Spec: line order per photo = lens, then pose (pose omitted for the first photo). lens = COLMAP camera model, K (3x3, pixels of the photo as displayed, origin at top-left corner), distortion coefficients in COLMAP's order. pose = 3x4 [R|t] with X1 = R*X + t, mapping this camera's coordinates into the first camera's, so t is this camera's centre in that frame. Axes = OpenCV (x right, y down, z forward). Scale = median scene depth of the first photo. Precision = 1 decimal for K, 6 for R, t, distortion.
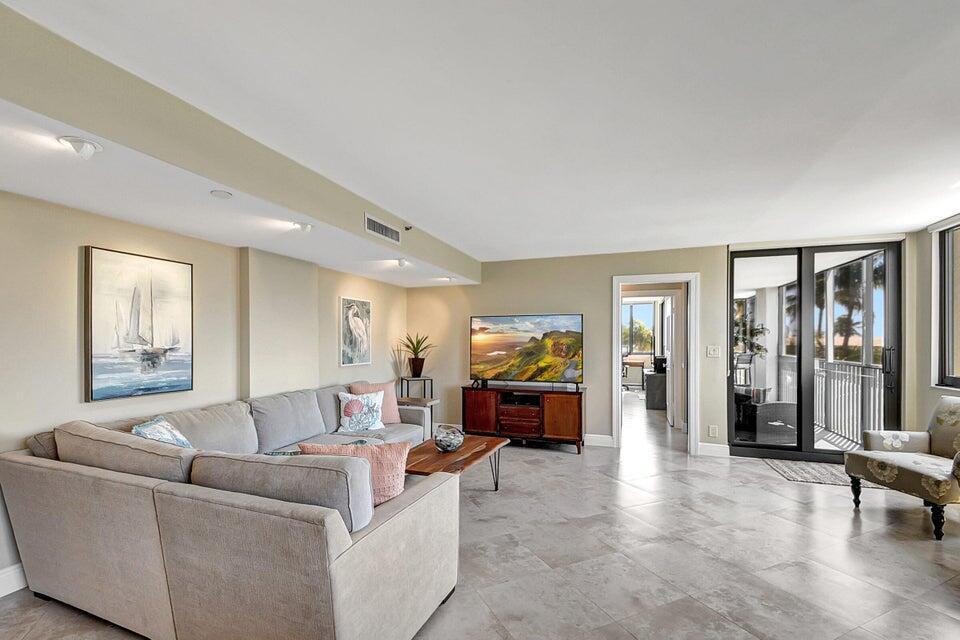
lens RADIAL K [[421.0, 0, 473.4], [0, 421.0, 338.8], [0, 0, 1]] dist [0.021430, -0.010146]
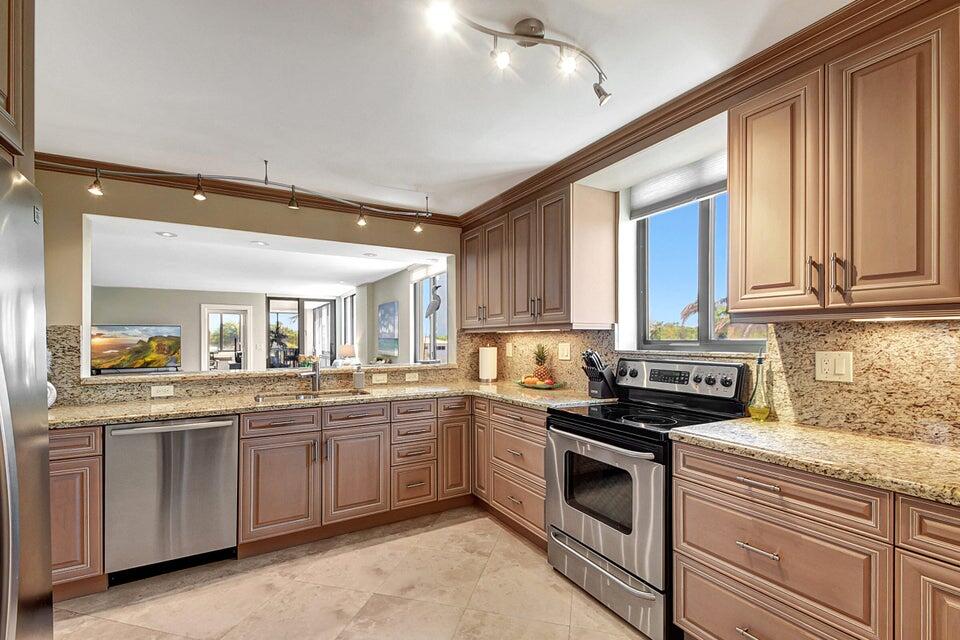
lens RADIAL K [[421.0, 0, 479.9], [0, 421.0, 343.3], [0, 0, 1]] dist [0.021430, -0.010146]
pose [[0.635719, -0.012019, 0.771827, -0.304631], [0.007011, 0.999927, 0.009797, 0.003220], [-0.771889, -0.000817, 0.635757, -1.056537]]
